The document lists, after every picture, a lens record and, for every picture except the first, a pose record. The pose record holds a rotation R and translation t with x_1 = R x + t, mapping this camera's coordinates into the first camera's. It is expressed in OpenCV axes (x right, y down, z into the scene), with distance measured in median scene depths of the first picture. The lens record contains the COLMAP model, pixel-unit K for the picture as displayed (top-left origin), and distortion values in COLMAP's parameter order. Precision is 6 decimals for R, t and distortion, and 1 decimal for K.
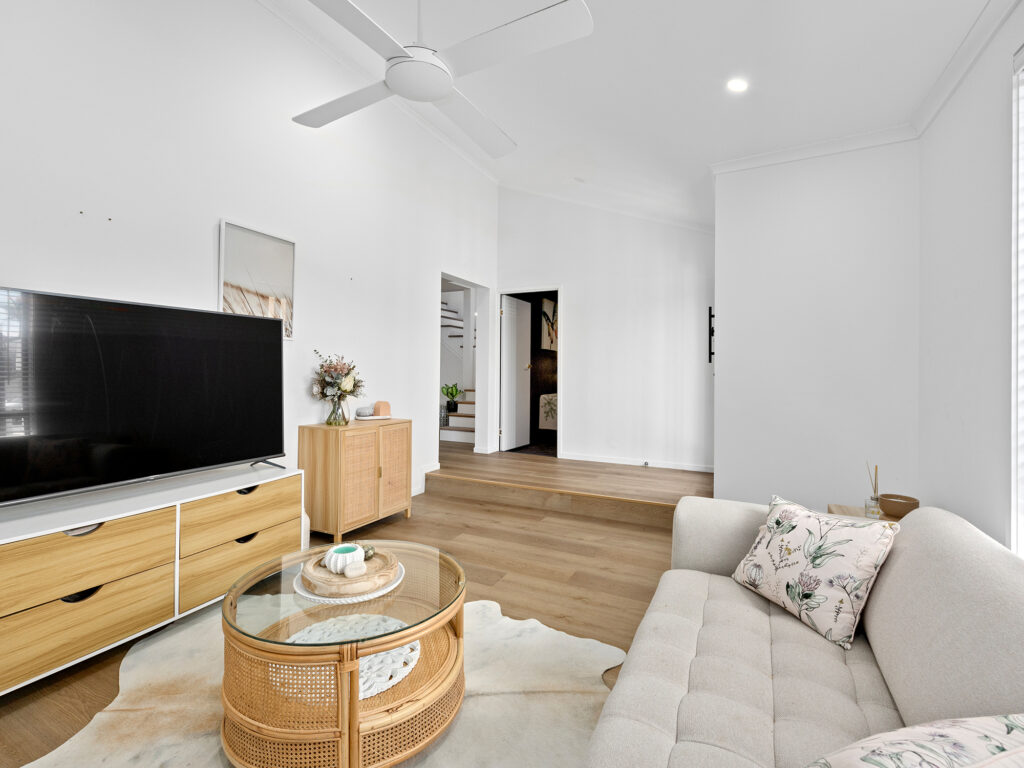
lens RADIAL K [[463.9, 0, 508.5], [0, 463.9, 383.0], [0, 0, 1]] dist [-0.003384, 0.000187]
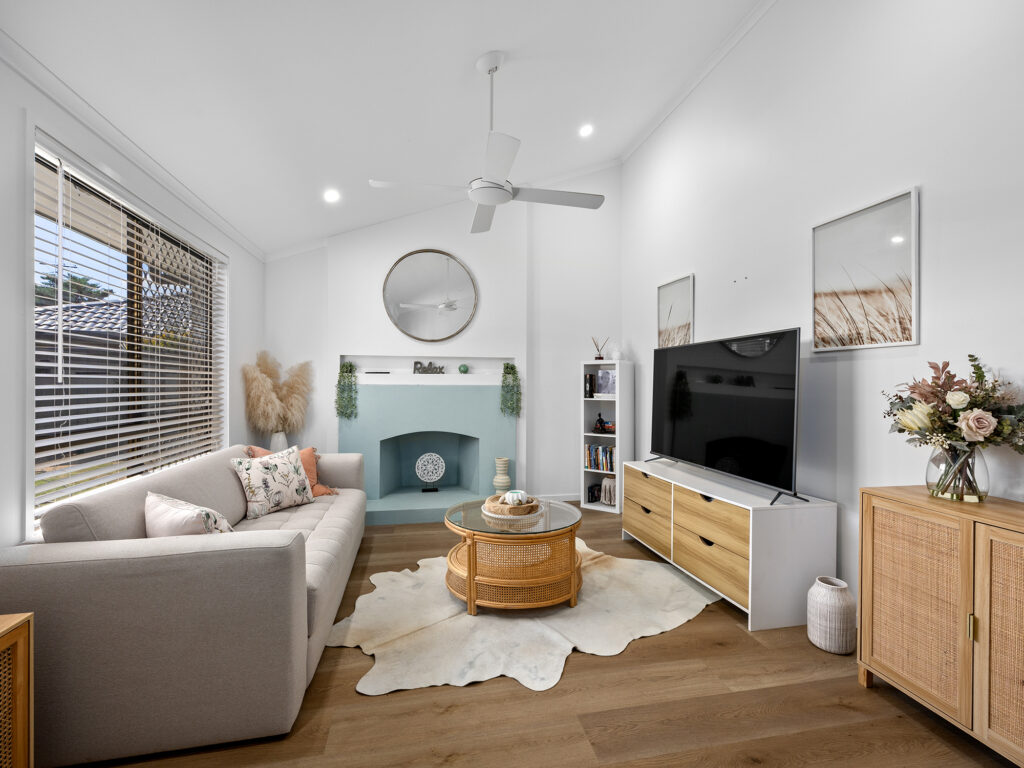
lens RADIAL K [[463.9, 0, 508.5], [0, 463.9, 383.0], [0, 0, 1]] dist [-0.003384, 0.000187]
pose [[-0.788698, -0.014176, -0.614617, 0.490233], [-0.026983, 0.999569, 0.011571, -0.042266], [0.614188, 0.025711, -0.788741, 1.573083]]
